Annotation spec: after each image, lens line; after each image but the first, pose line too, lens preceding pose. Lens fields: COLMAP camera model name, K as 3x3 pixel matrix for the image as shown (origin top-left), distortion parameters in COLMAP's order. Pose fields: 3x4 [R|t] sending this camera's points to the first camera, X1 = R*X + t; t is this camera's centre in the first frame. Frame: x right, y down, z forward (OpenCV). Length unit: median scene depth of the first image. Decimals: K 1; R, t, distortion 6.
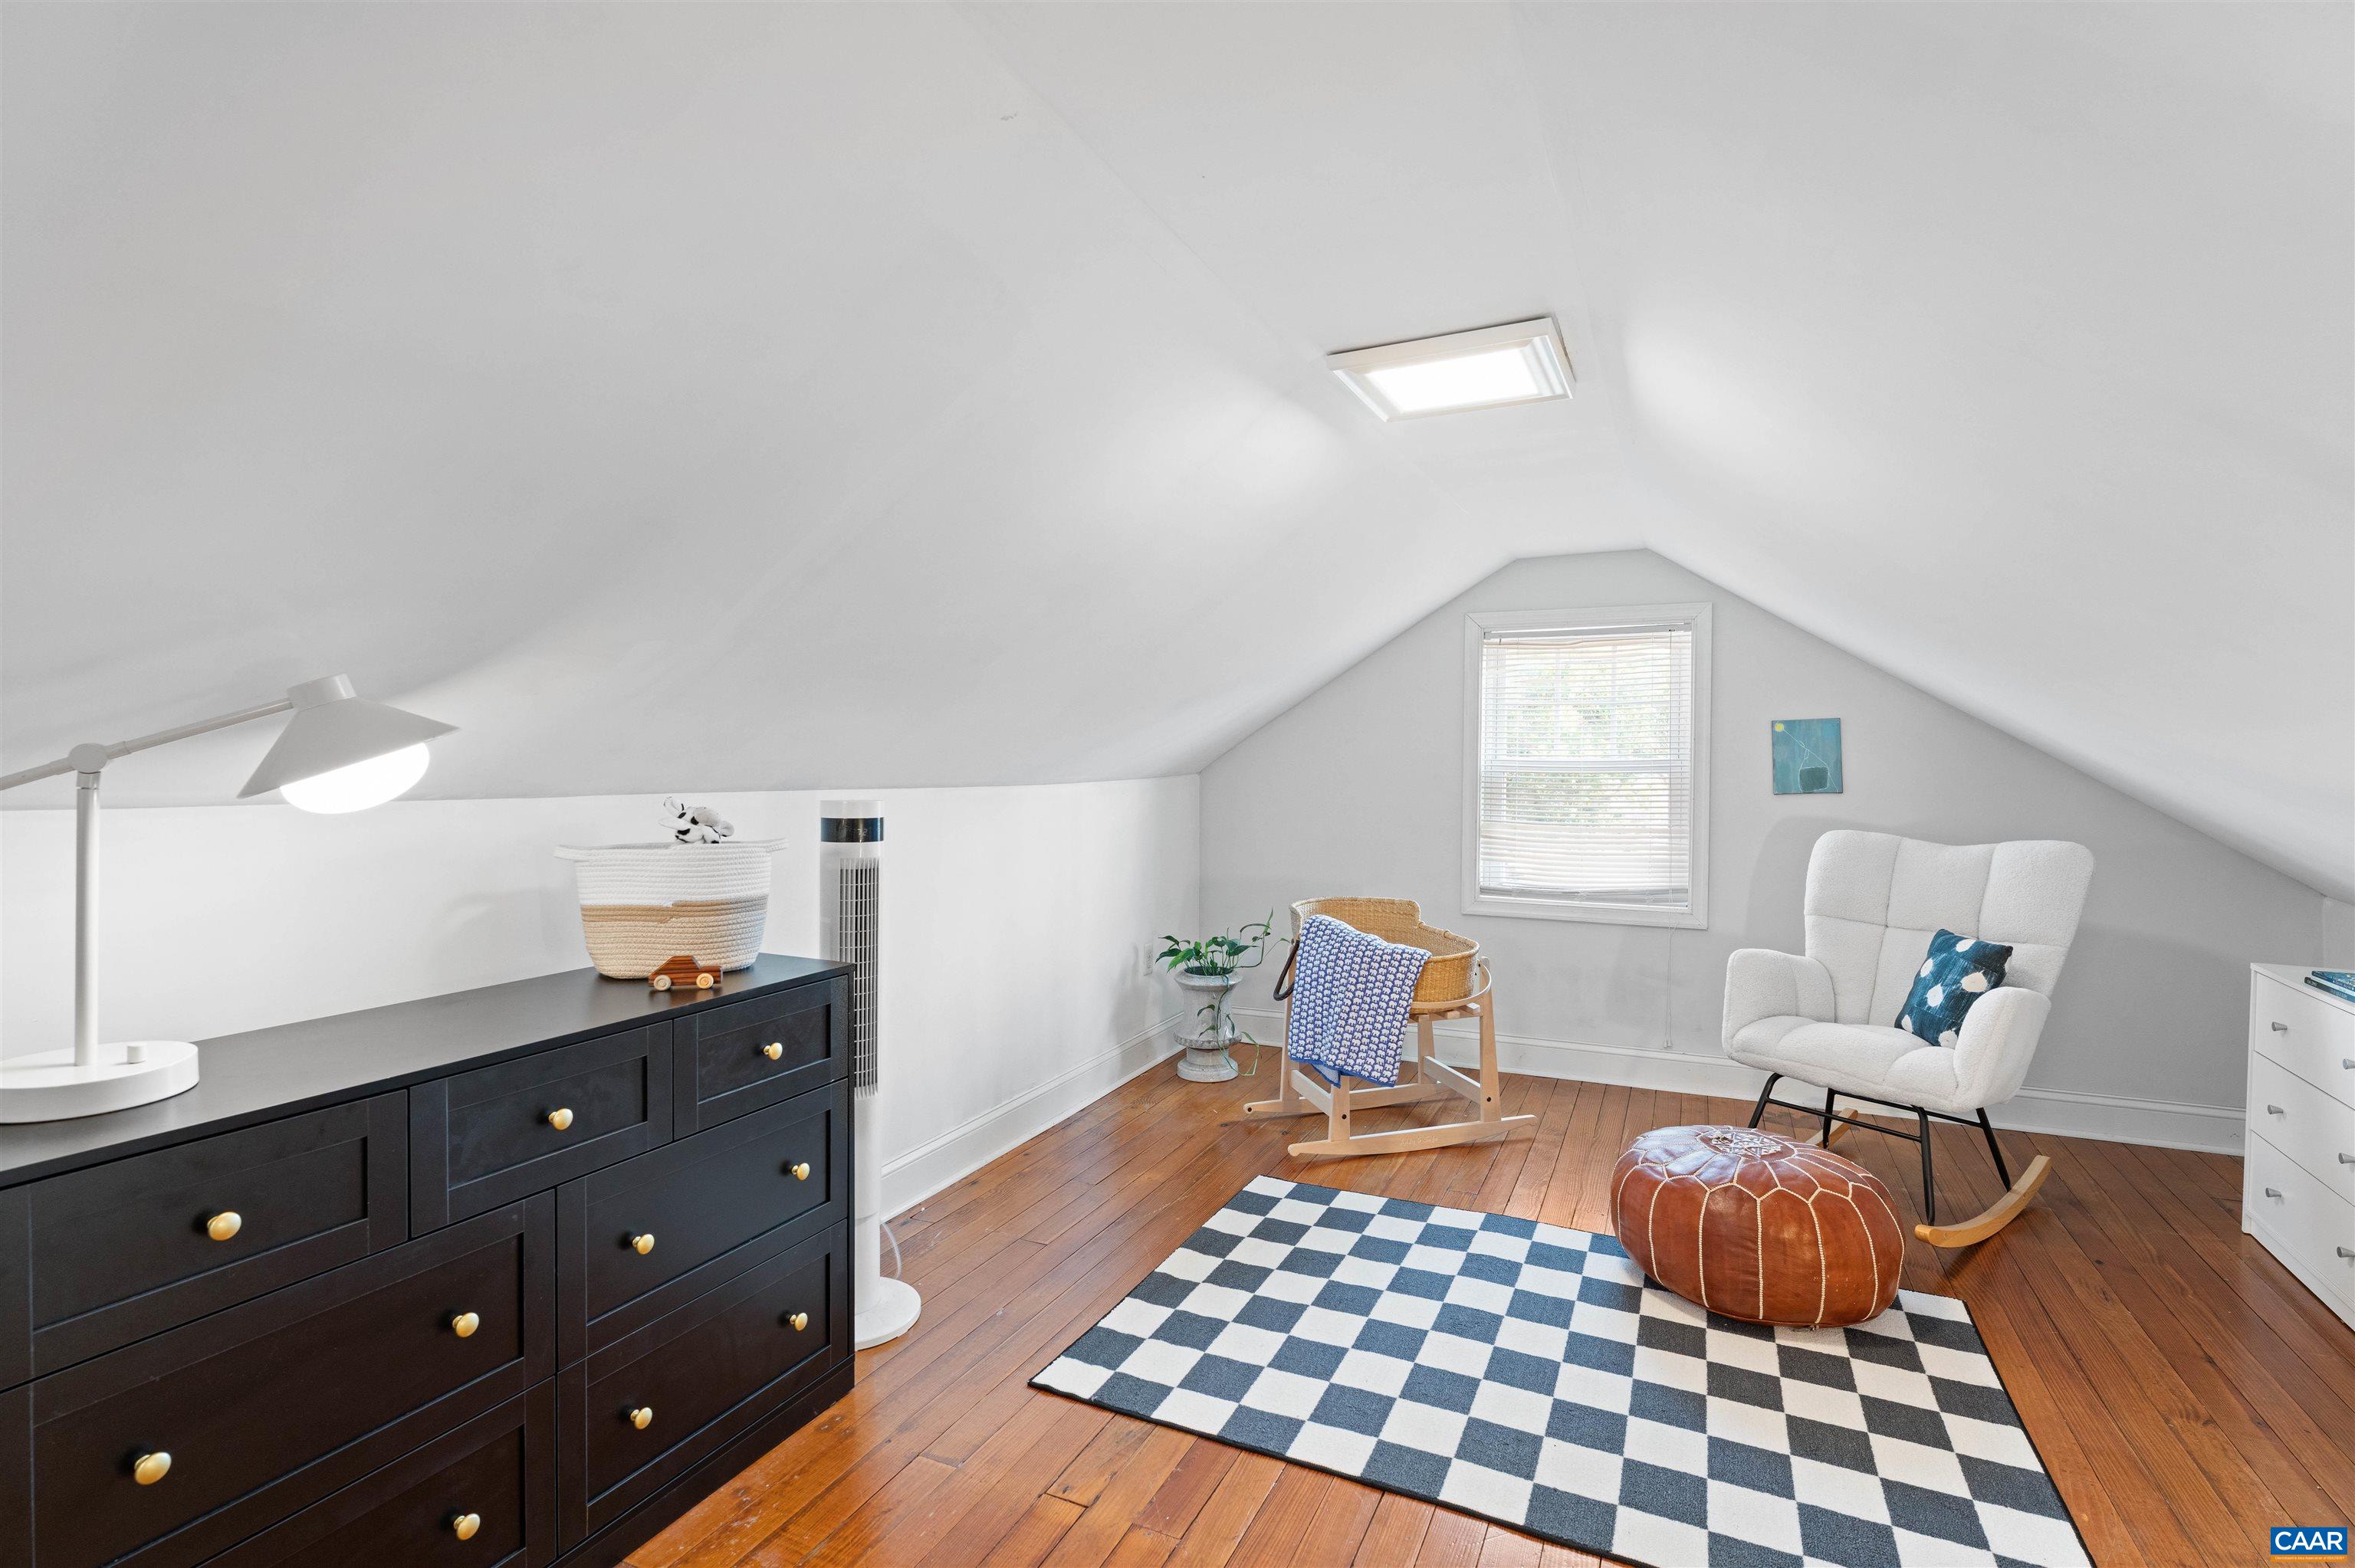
lens RADIAL K [[1124.6, 0, 1171.8], [0, 1124.6, 776.1], [0, 0, 1]] dist [0.000741, 0.000030]
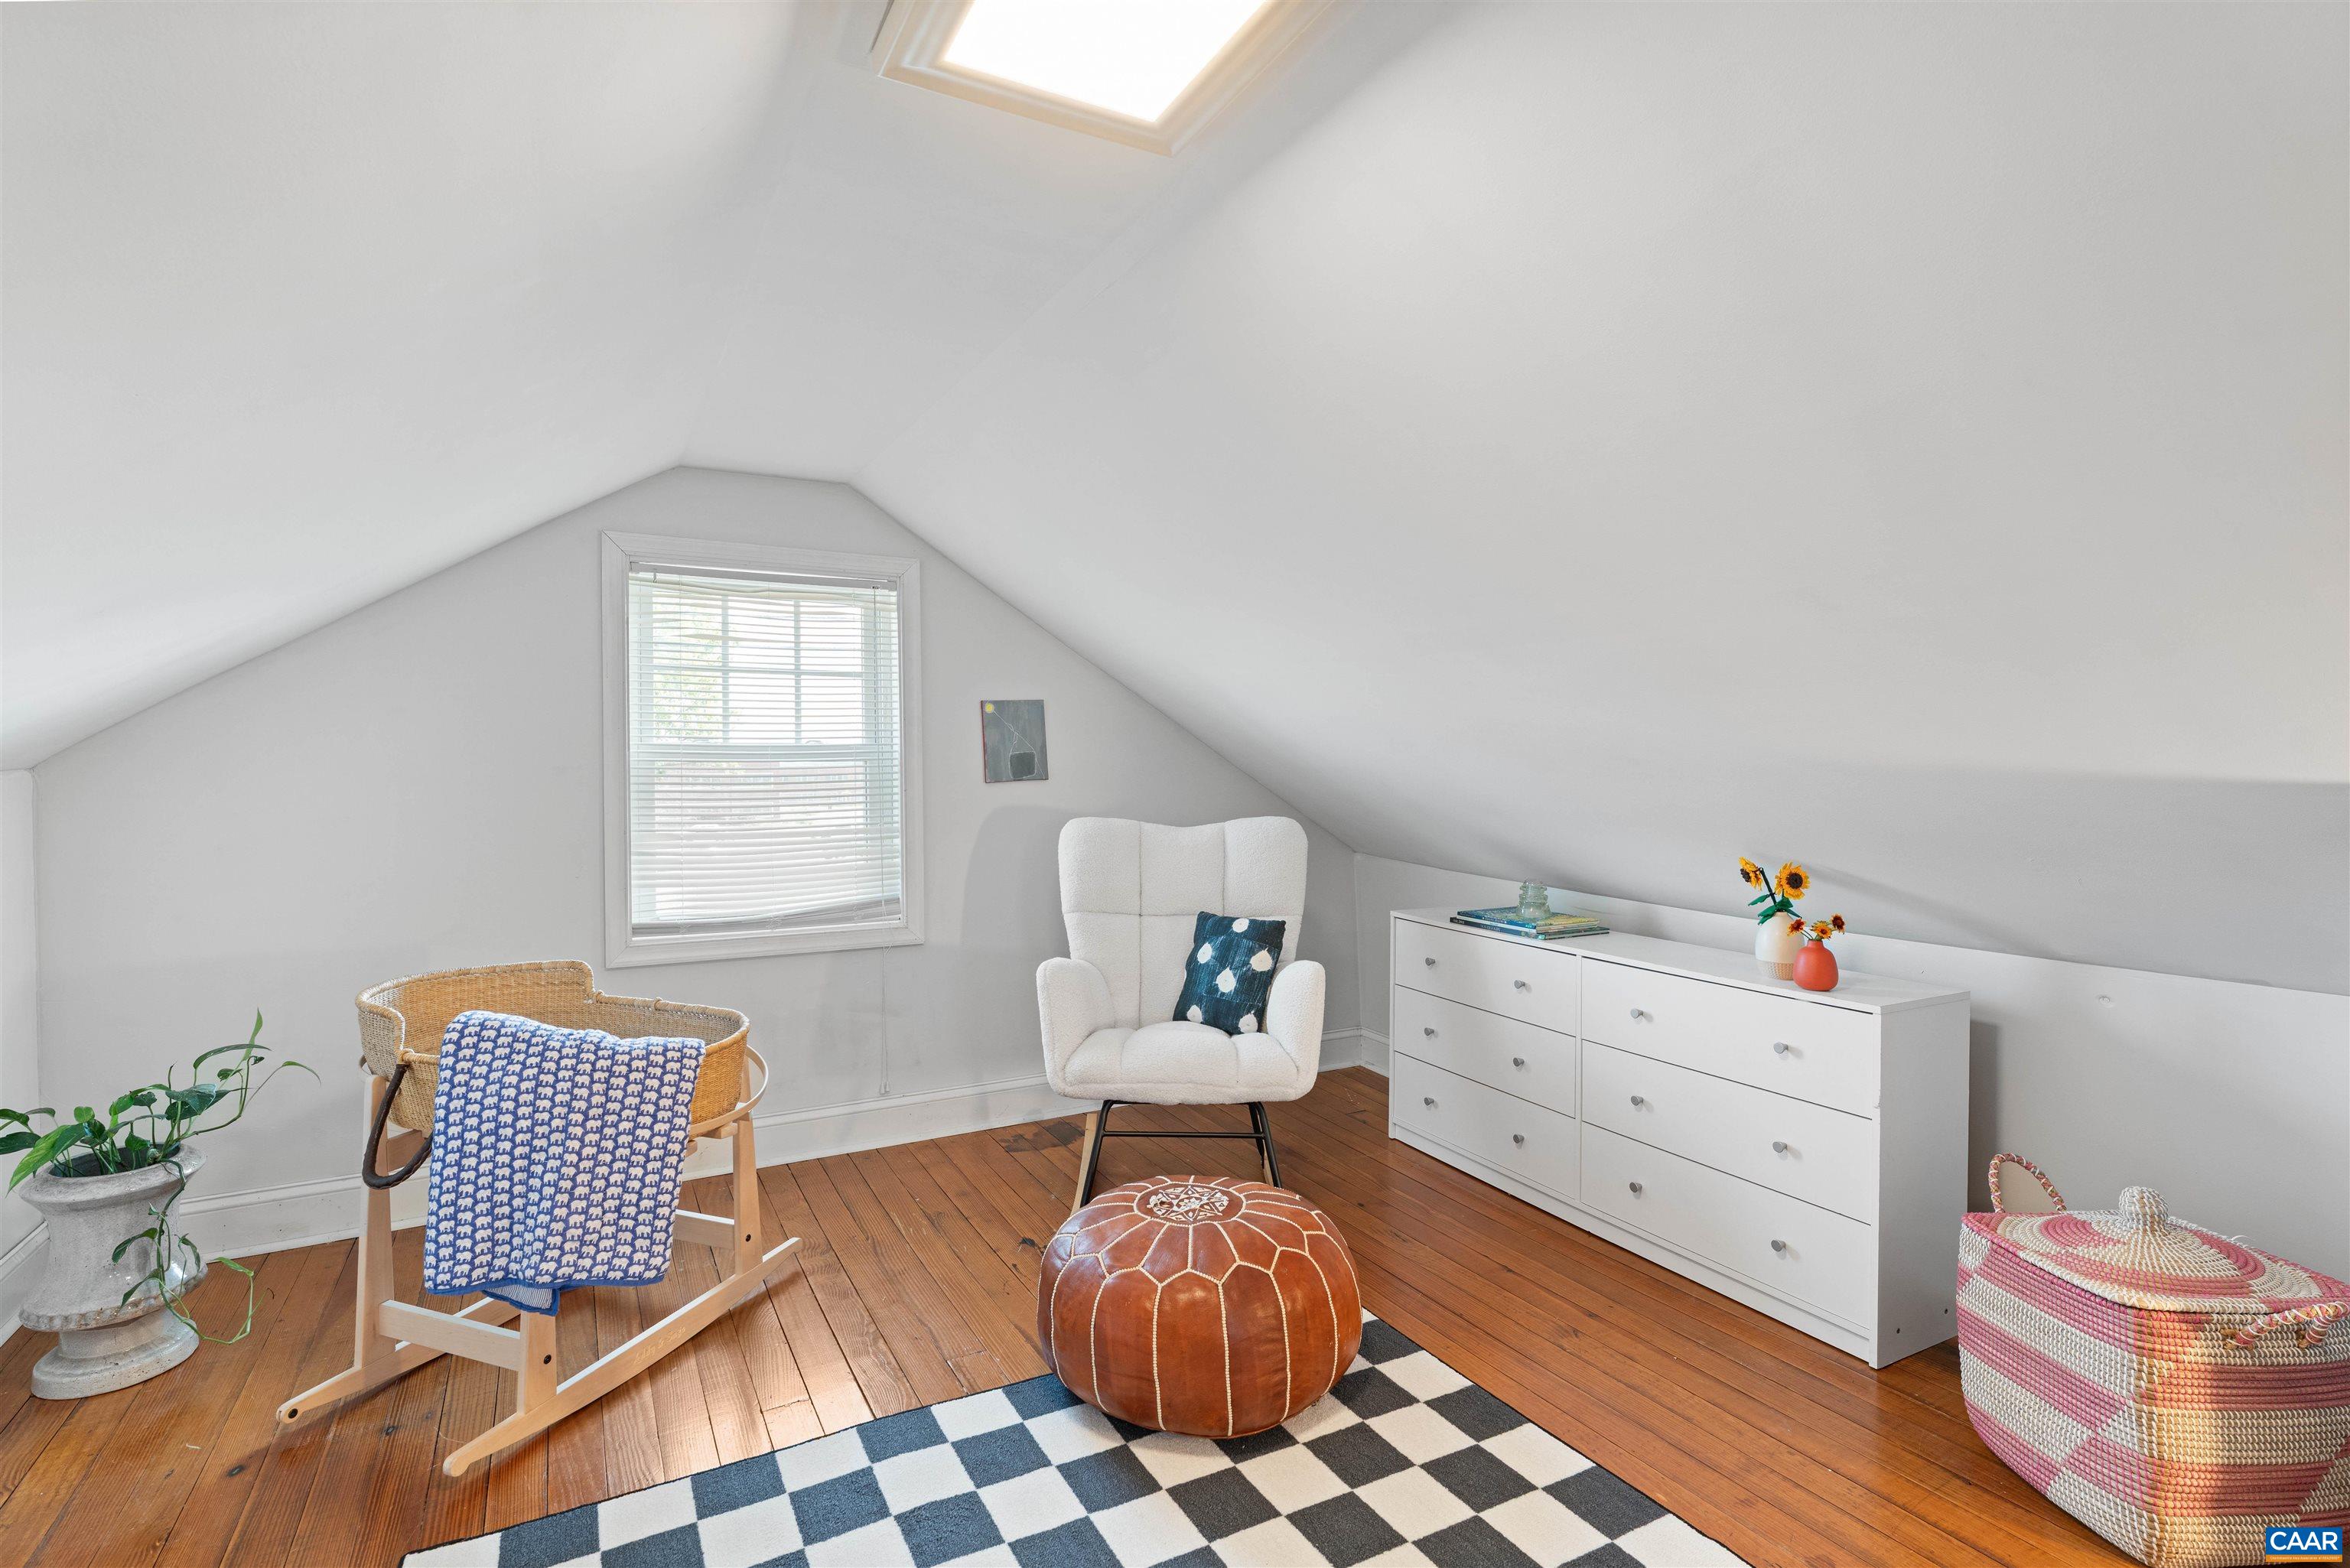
lens RADIAL K [[1122.3, 0, 1169.3], [0, 1122.3, 776.1], [0, 0, 1]] dist [0.000741, 0.000030]
pose [[0.592262, -0.014607, 0.805613, -0.108122], [0.020041, 0.999793, 0.003394, 0.012074], [-0.805496, 0.014135, 0.592433, 0.388979]]
